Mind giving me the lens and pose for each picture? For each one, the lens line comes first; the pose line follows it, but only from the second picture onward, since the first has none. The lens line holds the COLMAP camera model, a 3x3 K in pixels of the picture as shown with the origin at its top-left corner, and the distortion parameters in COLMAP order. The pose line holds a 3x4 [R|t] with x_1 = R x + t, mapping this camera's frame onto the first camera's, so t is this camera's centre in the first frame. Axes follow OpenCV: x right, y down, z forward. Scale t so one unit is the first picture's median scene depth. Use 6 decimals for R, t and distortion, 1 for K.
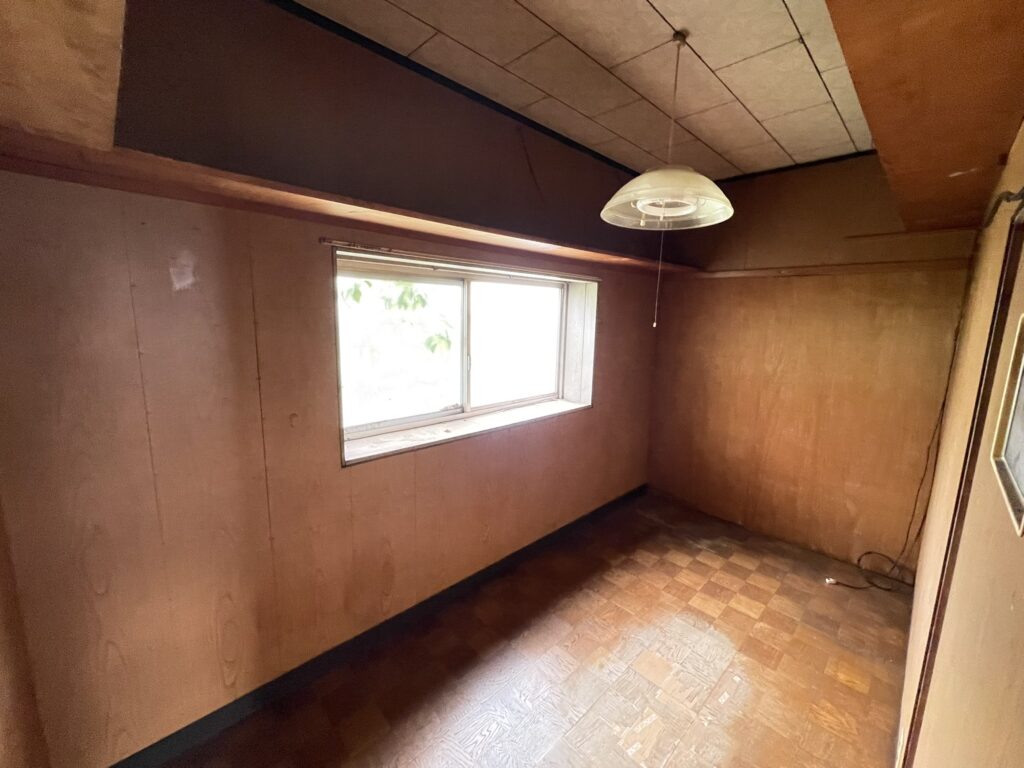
lens RADIAL K [[413.1, 0, 514.3], [0, 413.1, 382.1], [0, 0, 1]] dist [-0.003388, 0.000474]
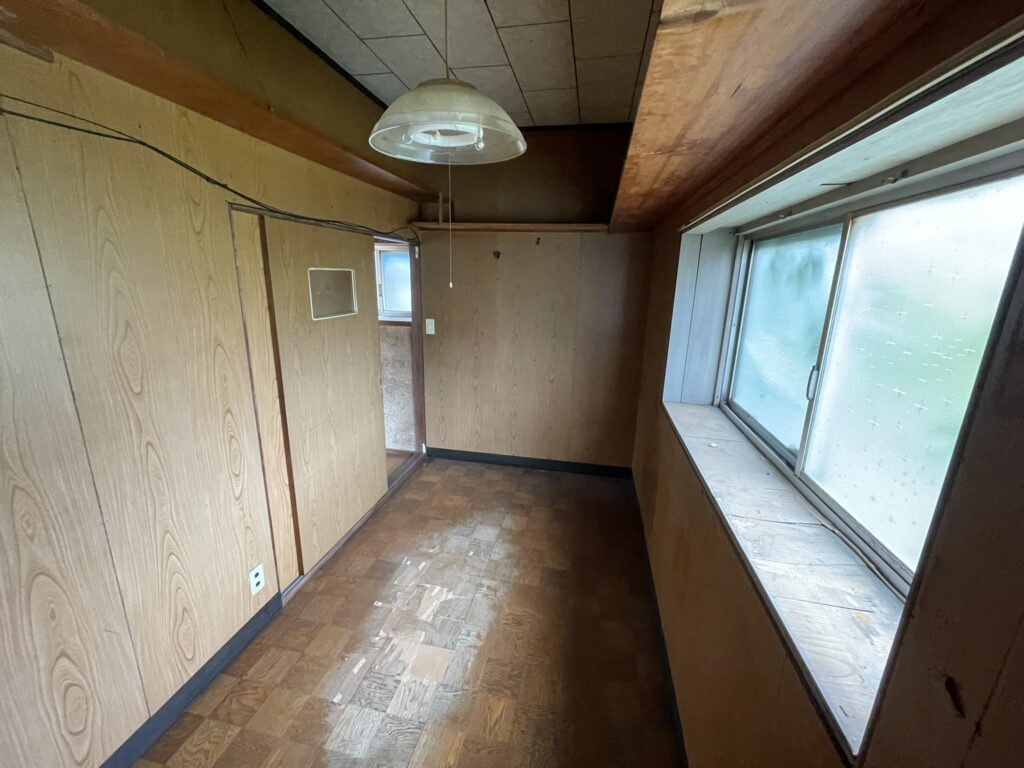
lens RADIAL K [[413.1, 0, 512.3], [0, 413.1, 380.5], [0, 0, 1]] dist [-0.003388, 0.000474]
pose [[-0.821869, 0.104491, -0.560011, 0.691133], [-0.128470, 0.923716, 0.360894, -0.272036], [0.555001, 0.368552, -0.745750, 1.691118]]
